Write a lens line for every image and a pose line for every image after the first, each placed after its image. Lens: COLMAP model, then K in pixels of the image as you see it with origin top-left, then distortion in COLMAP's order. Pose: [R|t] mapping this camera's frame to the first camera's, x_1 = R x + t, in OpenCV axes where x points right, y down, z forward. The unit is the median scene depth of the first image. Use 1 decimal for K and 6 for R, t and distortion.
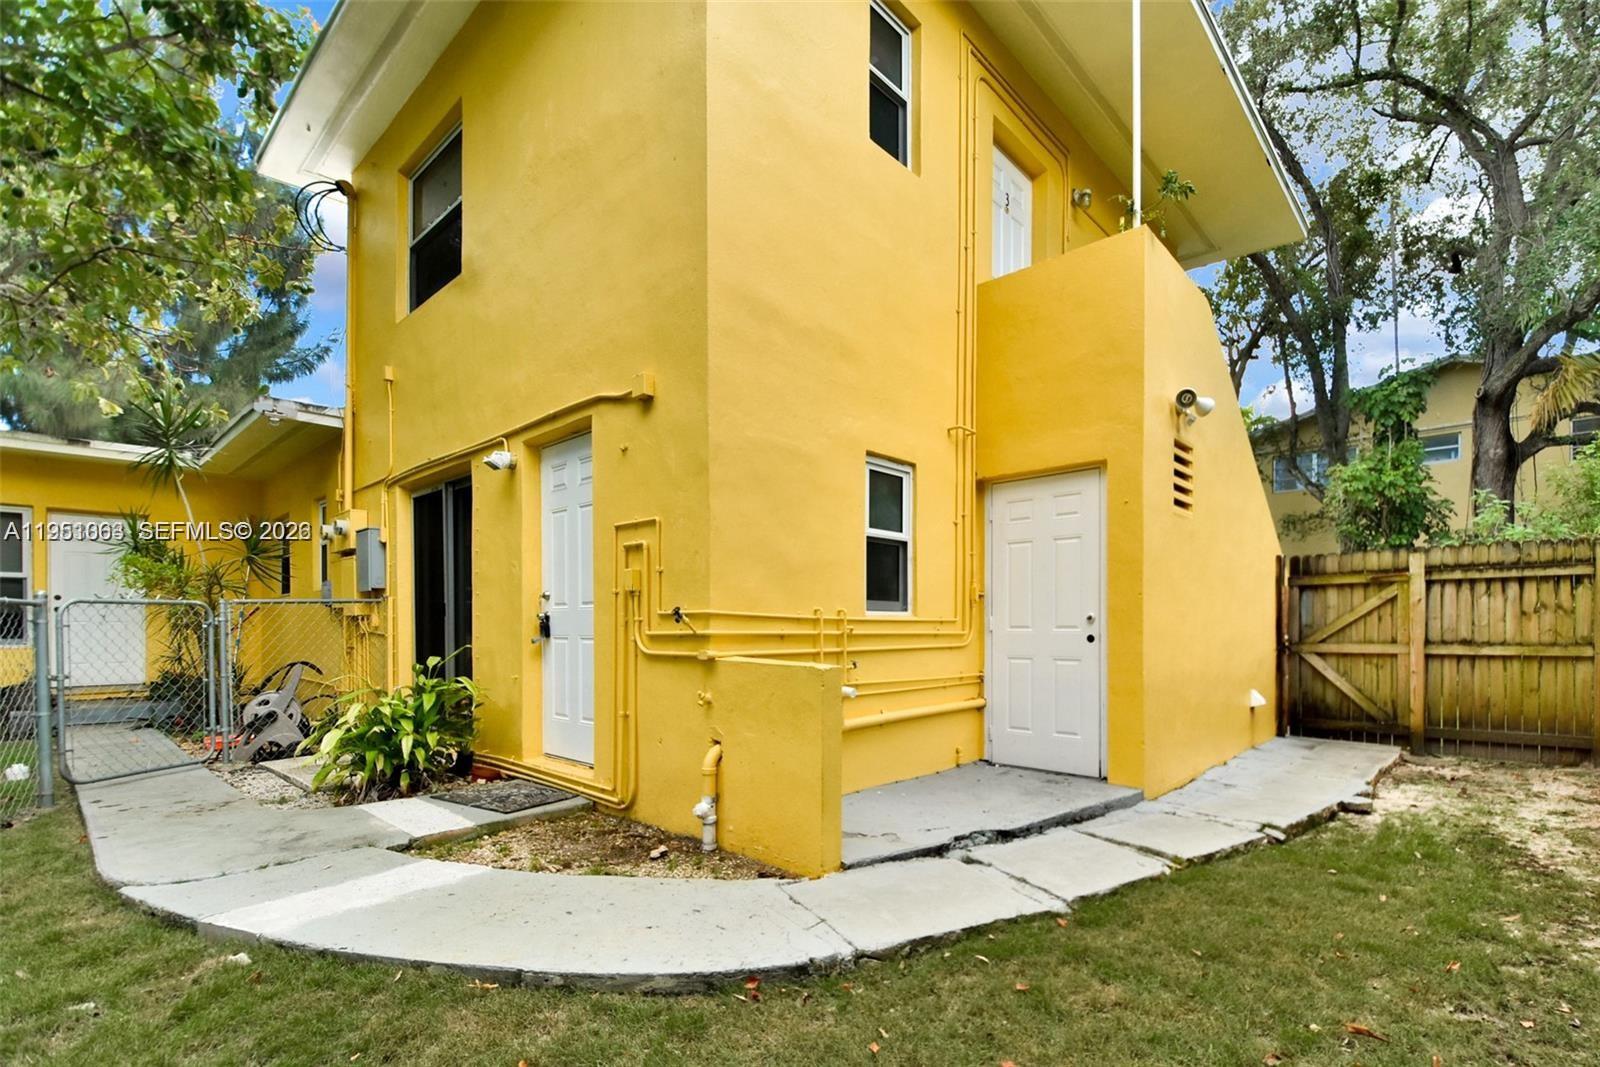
lens RADIAL K [[742.7, 0, 800.3], [0, 742.7, 621.8], [0, 0, 1]] dist [-0.002175, -0.000805]
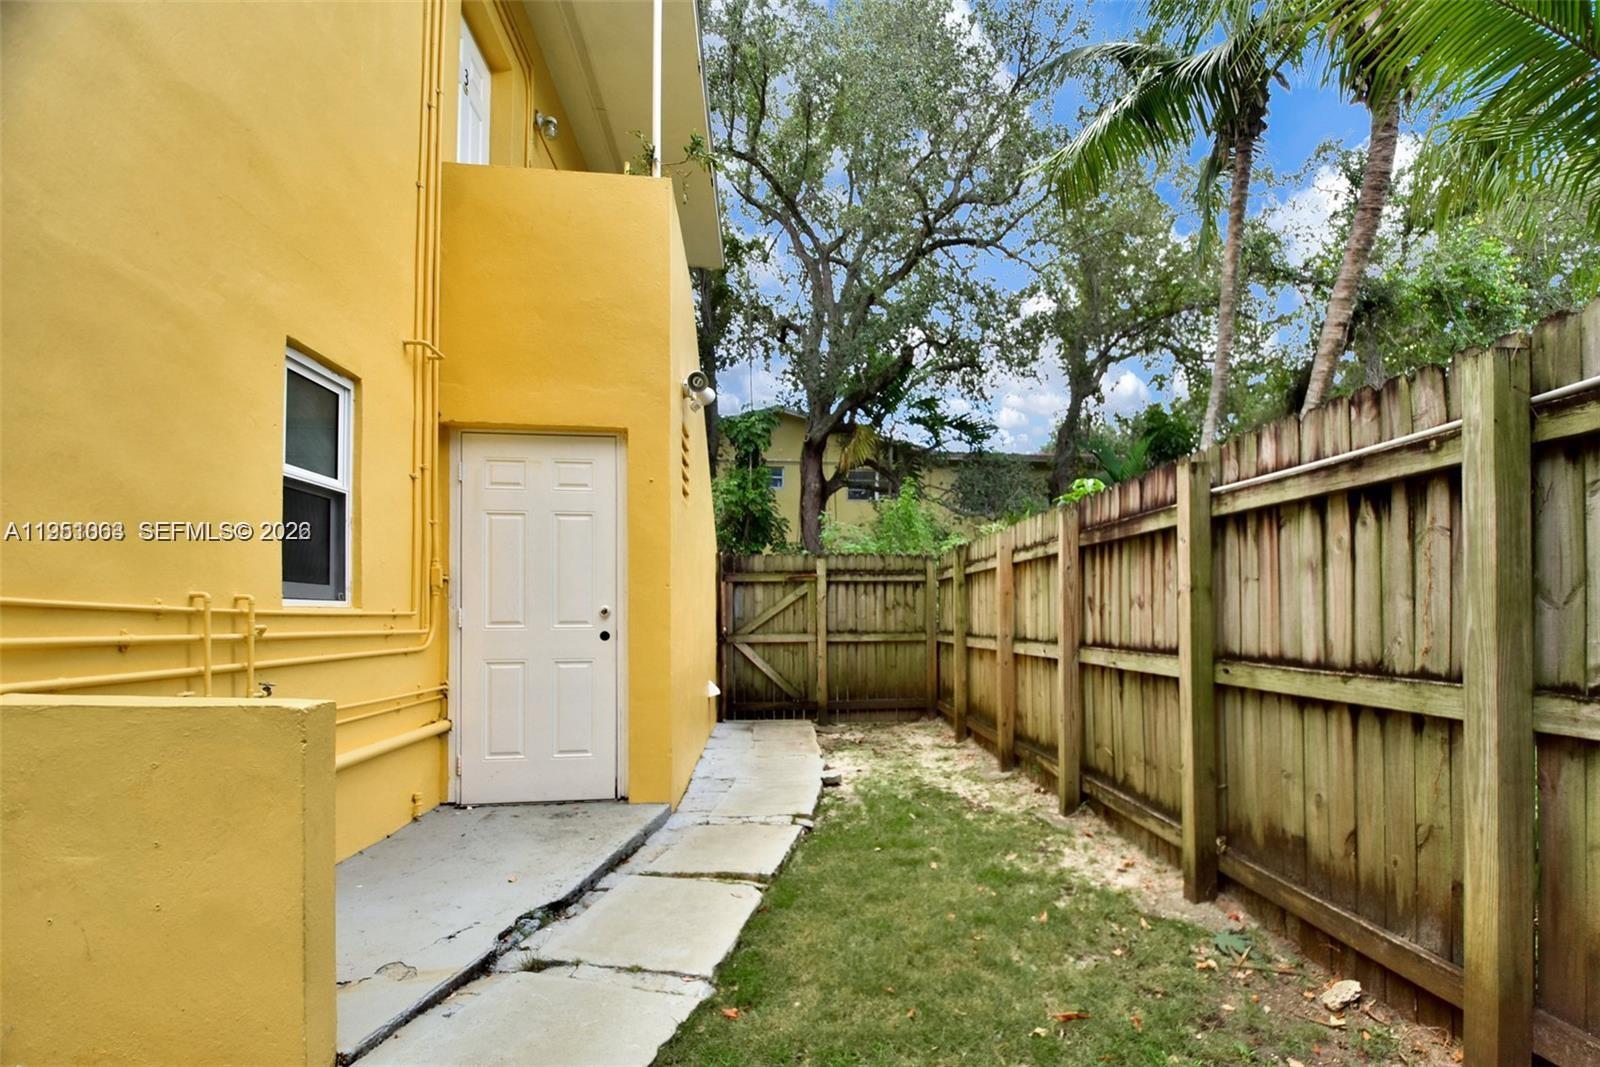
lens RADIAL K [[721.6, 0, 799.6], [0, 721.6, 602.4], [0, 0, 1]] dist [0.037379, -0.051653]
pose [[0.604061, 0.012150, 0.796845, -0.131706], [-0.001547, 0.999900, -0.014074, -0.004161], [-0.796936, 0.007269, 0.604020, 0.315687]]
